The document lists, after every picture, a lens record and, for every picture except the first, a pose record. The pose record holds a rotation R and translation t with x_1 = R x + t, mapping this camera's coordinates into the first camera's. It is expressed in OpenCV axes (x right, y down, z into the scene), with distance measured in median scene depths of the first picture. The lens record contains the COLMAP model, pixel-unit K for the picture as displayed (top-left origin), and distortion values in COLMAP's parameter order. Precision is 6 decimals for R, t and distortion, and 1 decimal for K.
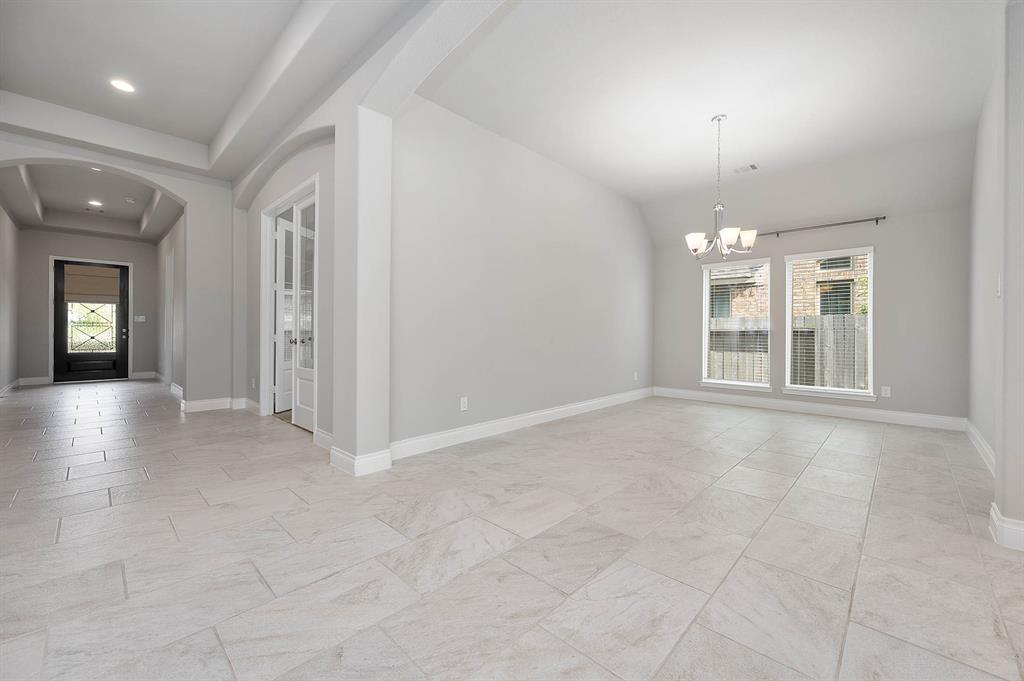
lens RADIAL K [[405.9, 0, 505.5], [0, 405.9, 326.7], [0, 0, 1]] dist [0.005396, 0.000256]
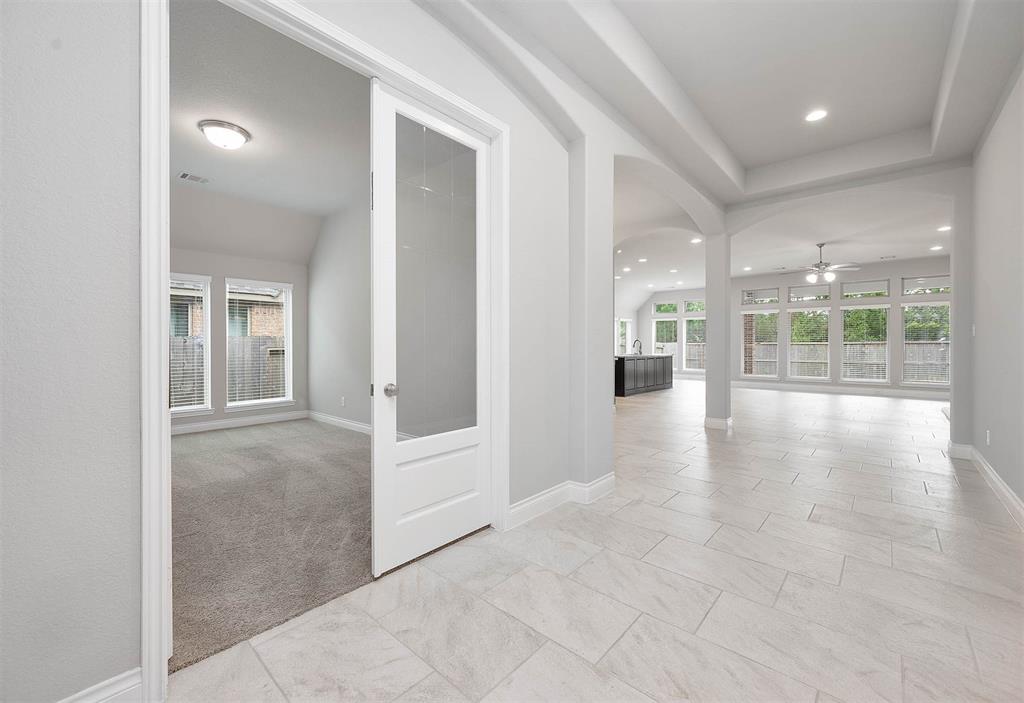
lens RADIAL K [[417.9, 0, 506.4], [0, 417.9, 349.5], [0, 0, 1]] dist [0.001508, 0.001280]
pose [[-0.036478, -0.009385, 0.999290, -0.587453], [-0.006852, 0.999935, 0.009140, -0.008360], [-0.999311, -0.006514, -0.036540, 0.525816]]
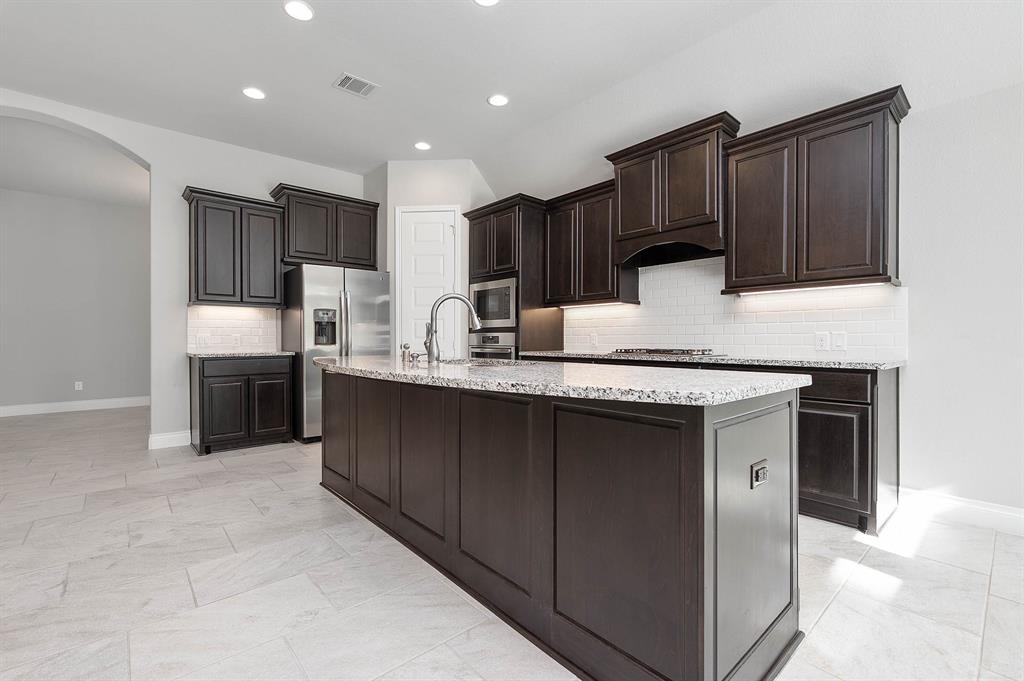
lens RADIAL K [[449.7, 0, 513.5], [0, 449.7, 341.7], [0, 0, 1]] dist [0.000498, -0.000258]
pose [[0.996713, -0.002178, -0.080984, 0.875967], [0.003706, 0.999818, 0.018731, -0.003005], [0.080929, -0.018969, 0.996539, -0.296482]]
